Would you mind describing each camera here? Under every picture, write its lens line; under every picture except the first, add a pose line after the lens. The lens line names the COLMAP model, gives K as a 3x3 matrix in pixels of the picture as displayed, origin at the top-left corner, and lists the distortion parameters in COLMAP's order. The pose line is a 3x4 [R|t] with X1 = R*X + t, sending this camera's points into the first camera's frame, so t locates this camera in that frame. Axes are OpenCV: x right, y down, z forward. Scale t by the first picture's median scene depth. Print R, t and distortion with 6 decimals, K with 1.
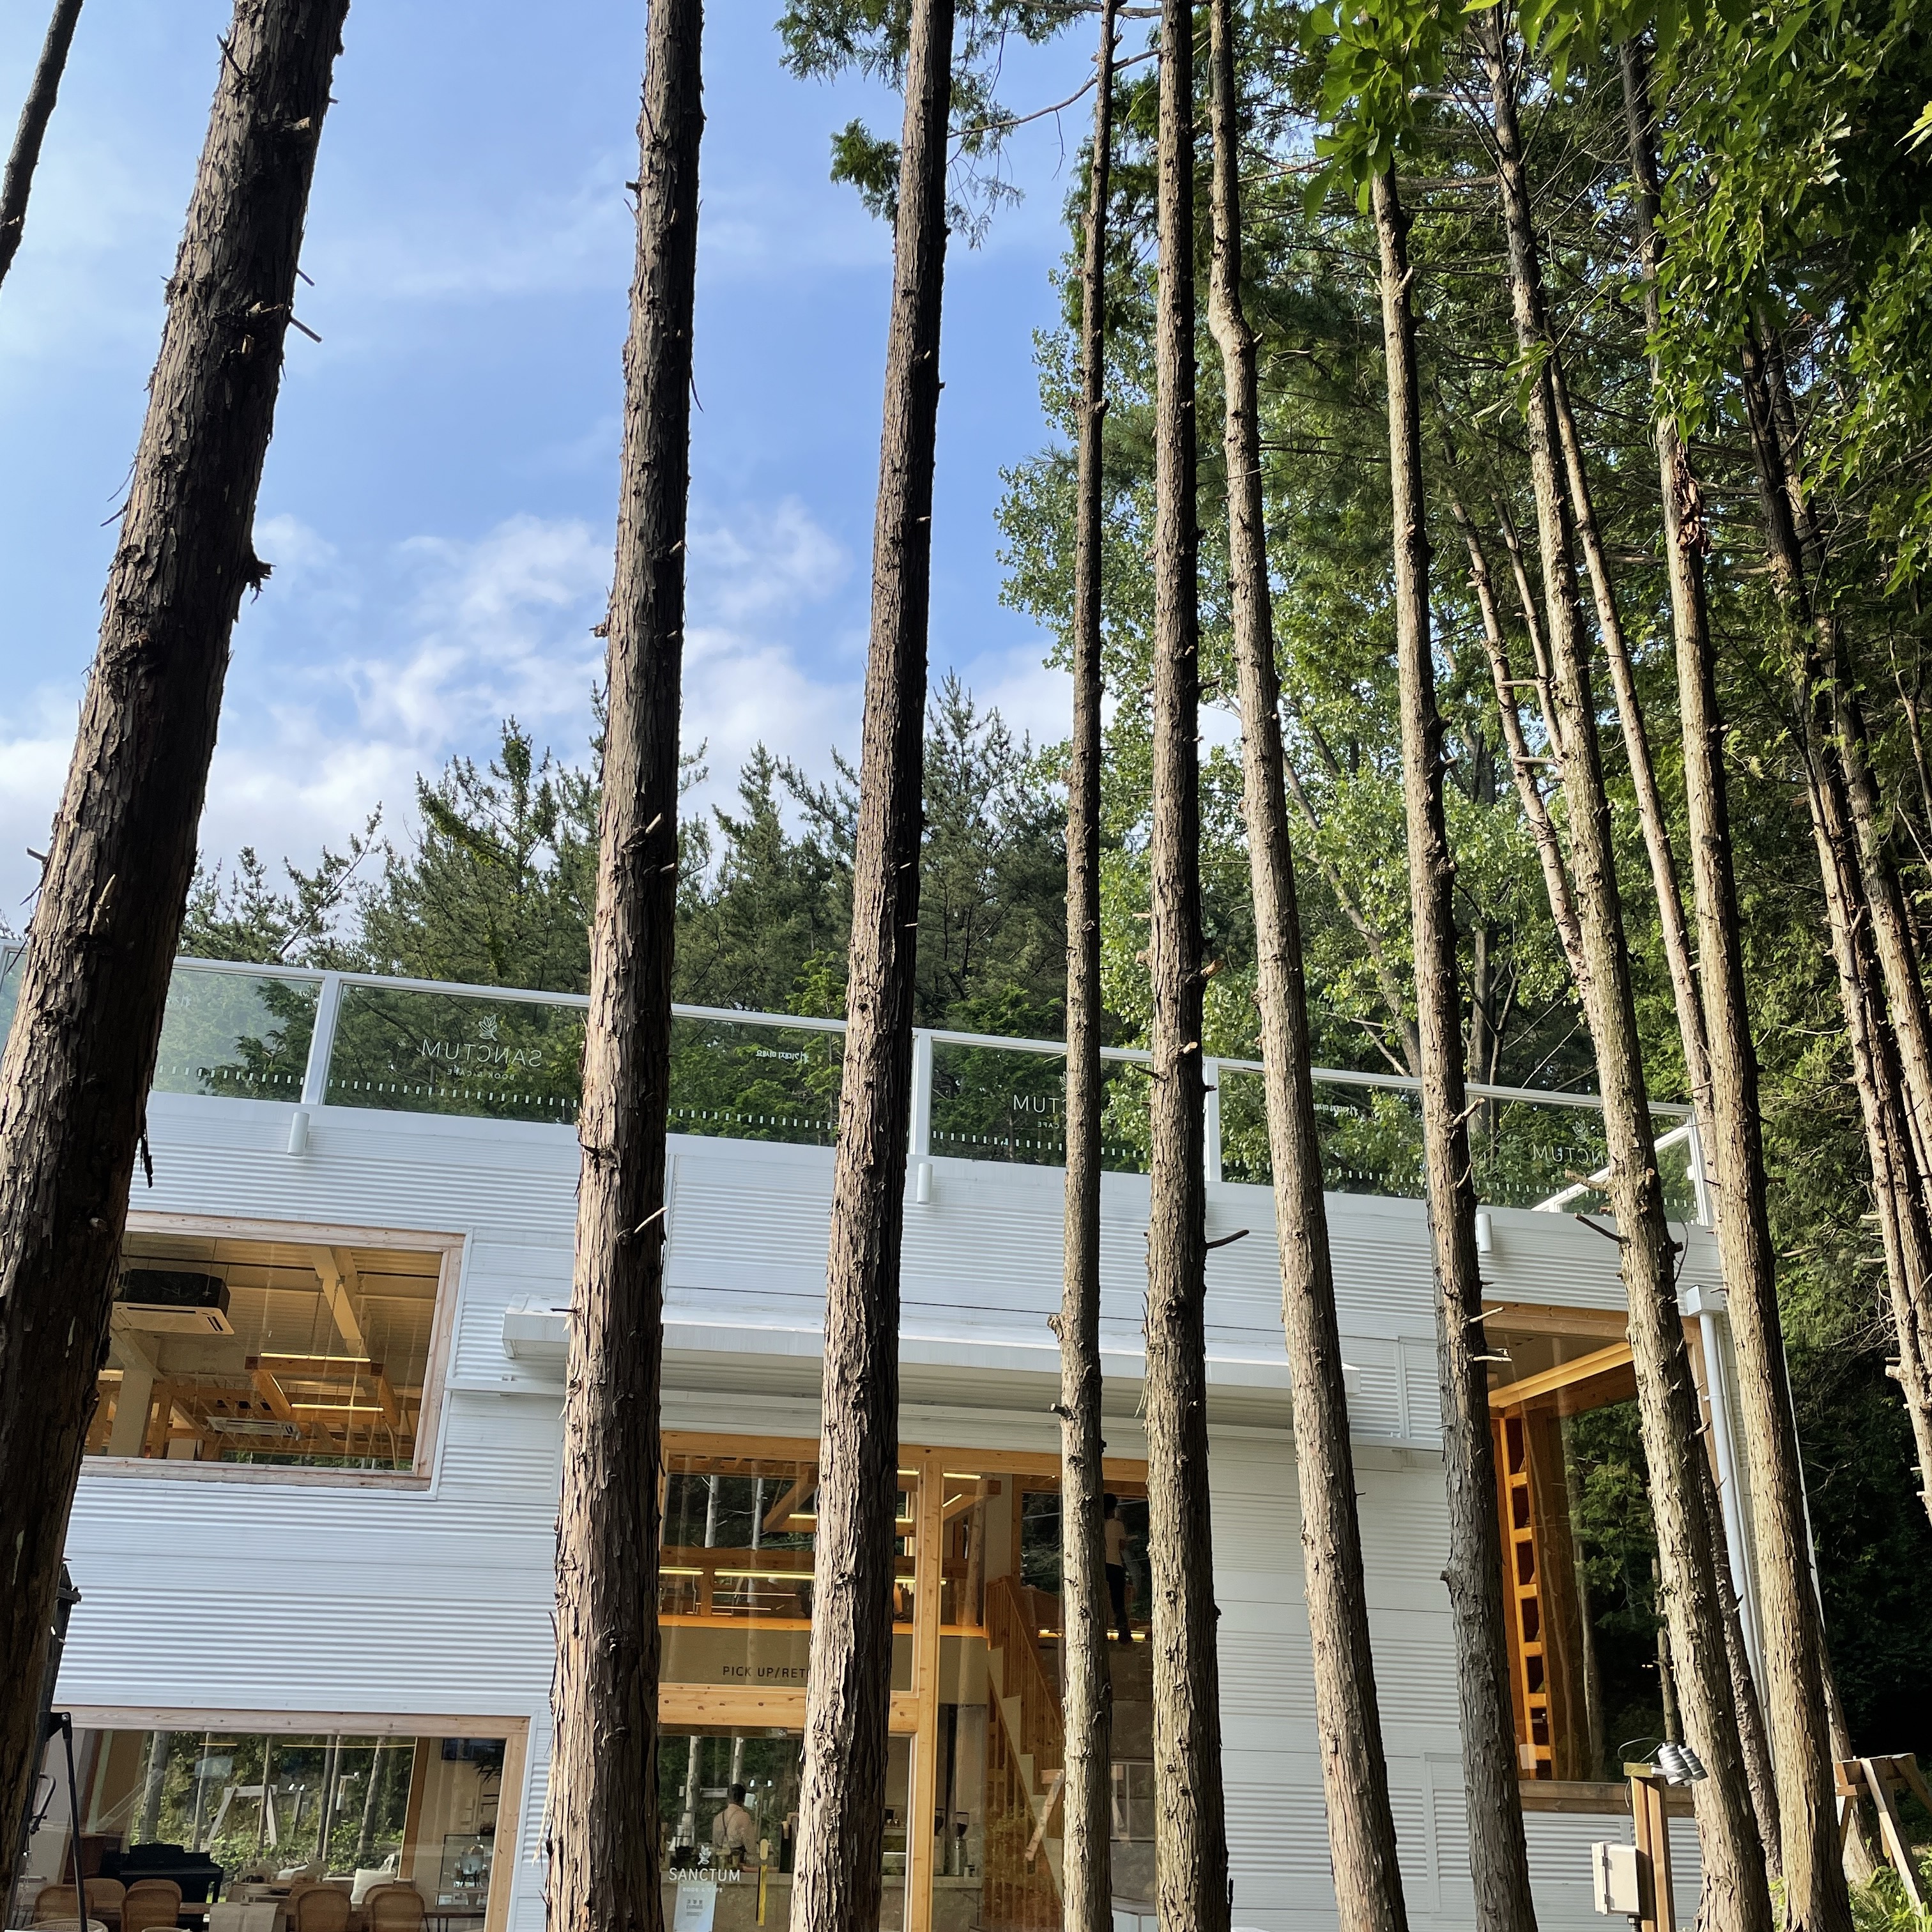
lens RADIAL K [[1922.5, 0, 966.0], [0, 1922.5, 966.0], [0, 0, 1]] dist [0.050870, -0.027125]
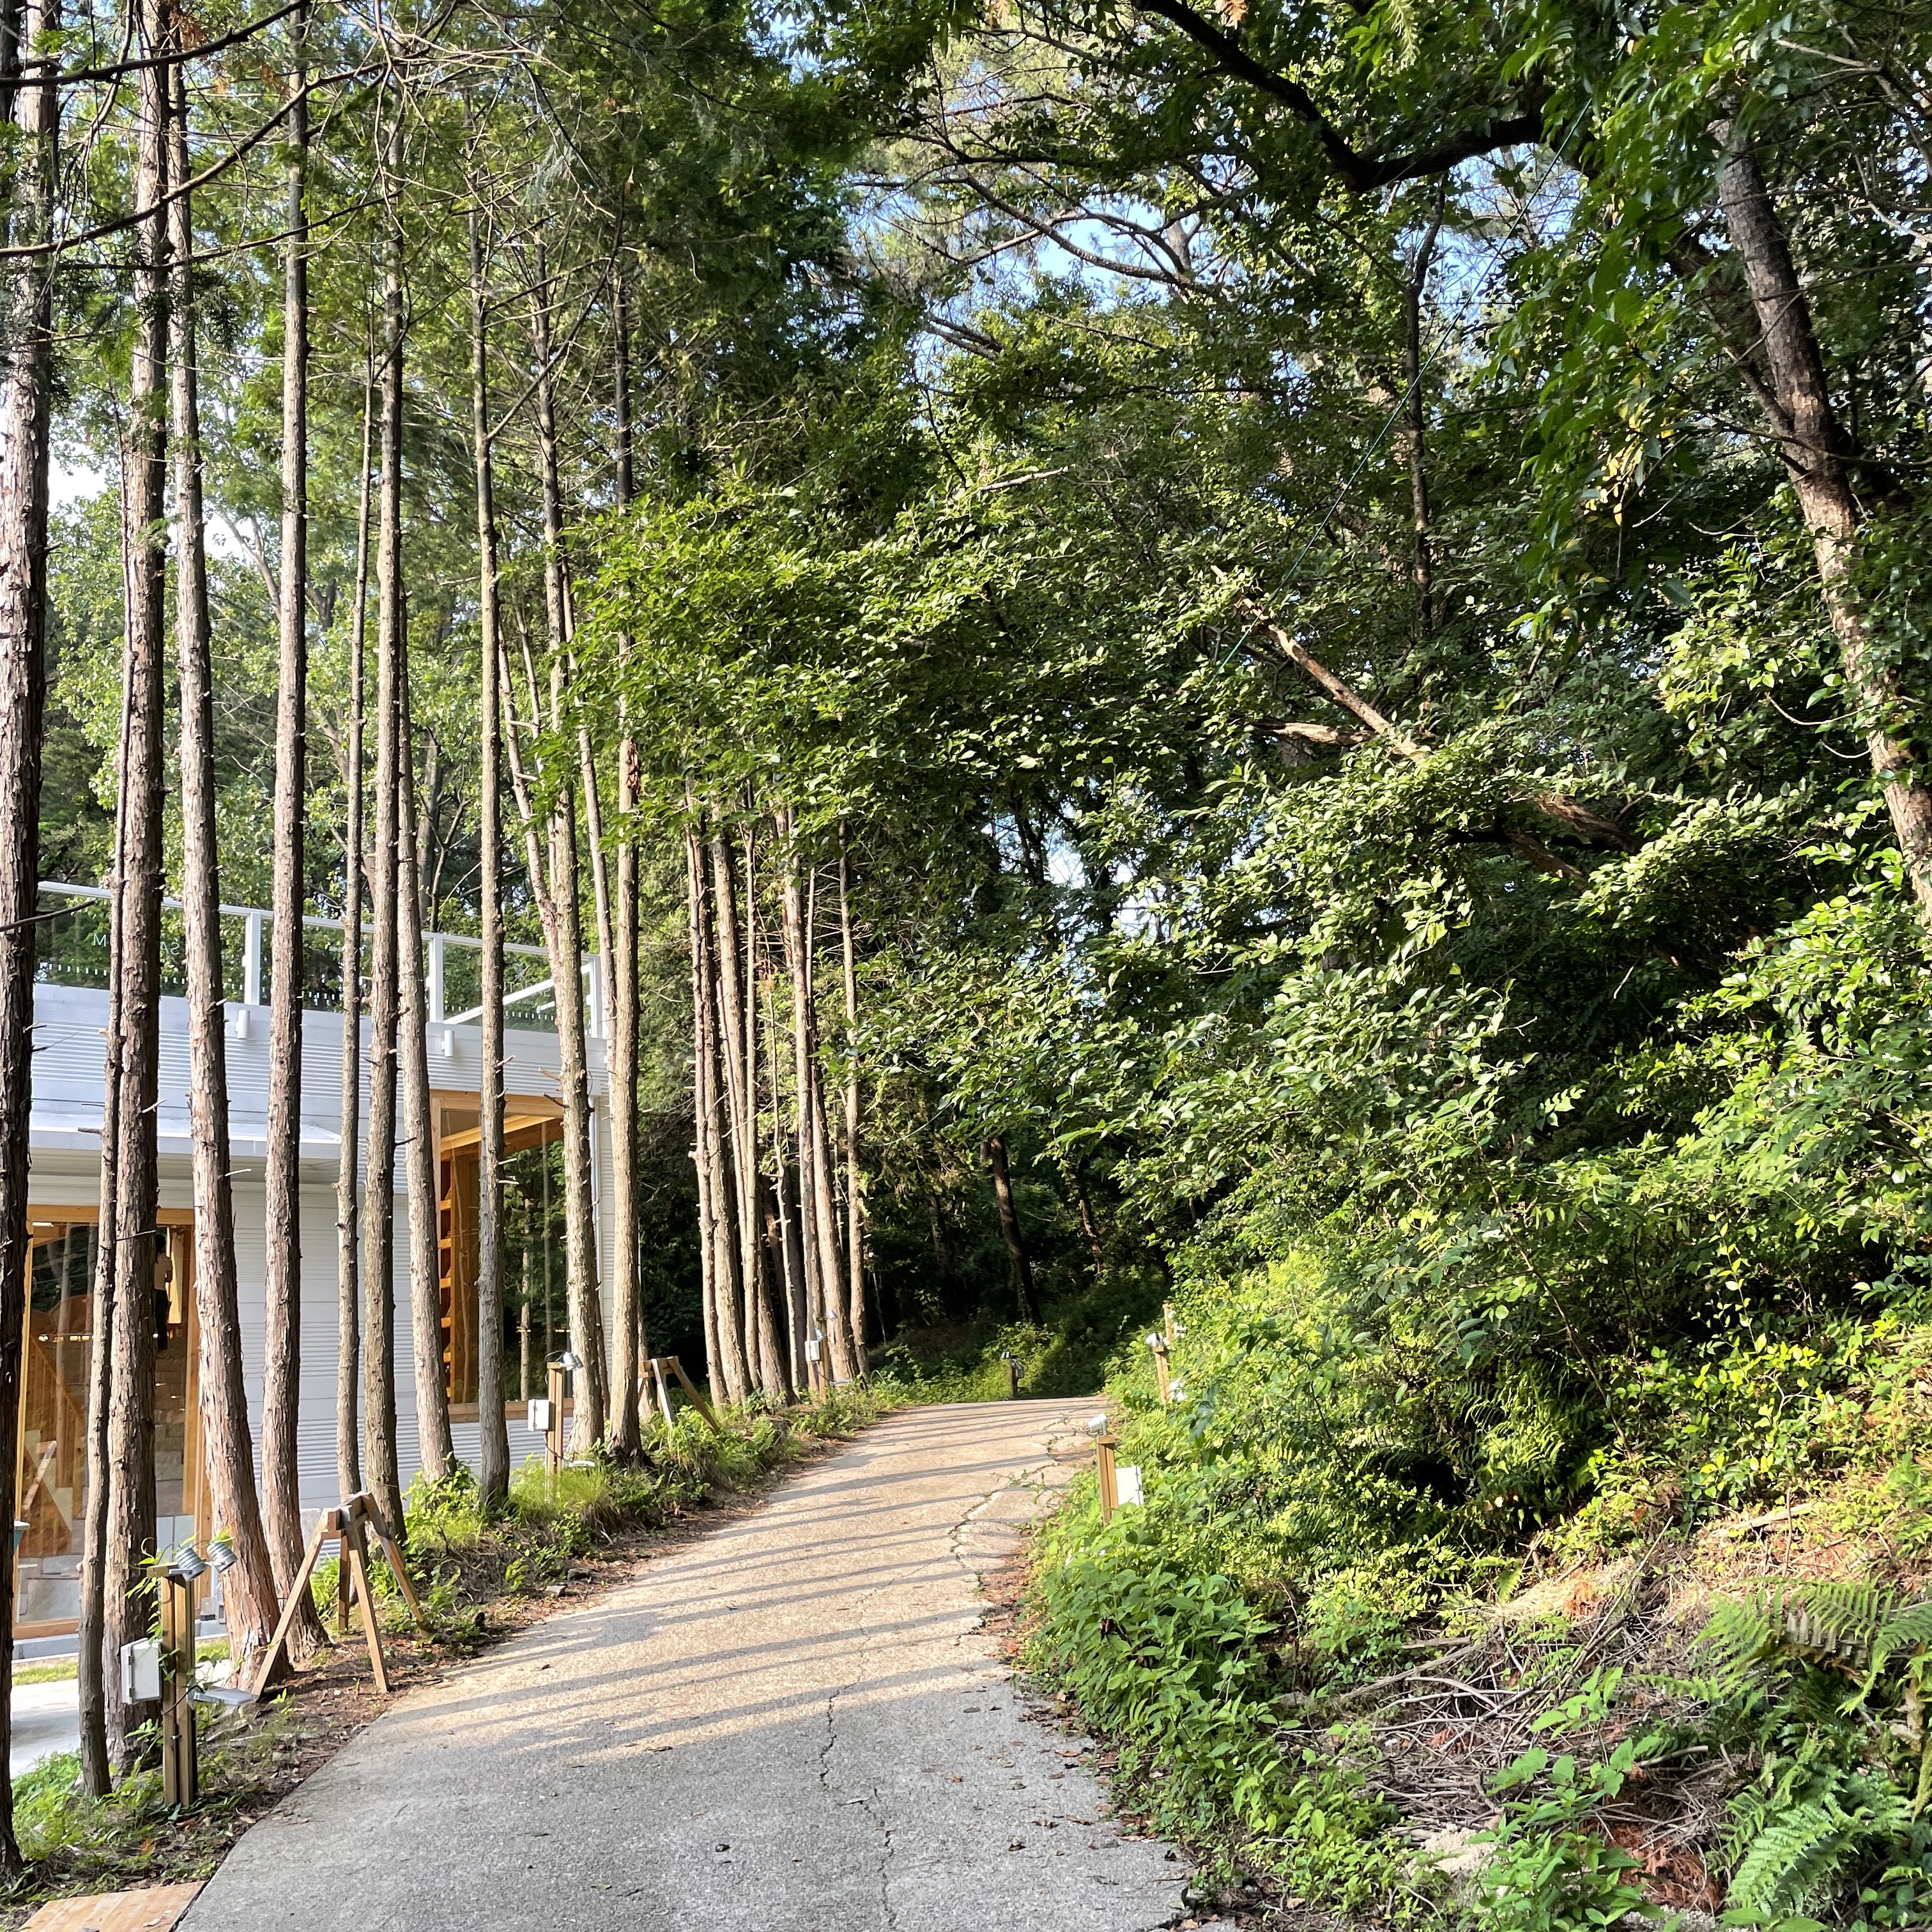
lens RADIAL K [[1922.5, 0, 966.0], [0, 1922.5, 966.0], [0, 0, 1]] dist [0.050870, -0.027125]
pose [[0.845659, 0.034438, 0.532611, -0.274289], [-0.114913, 0.986260, 0.118683, -0.212386], [-0.521206, -0.161570, 0.837998, -0.619778]]
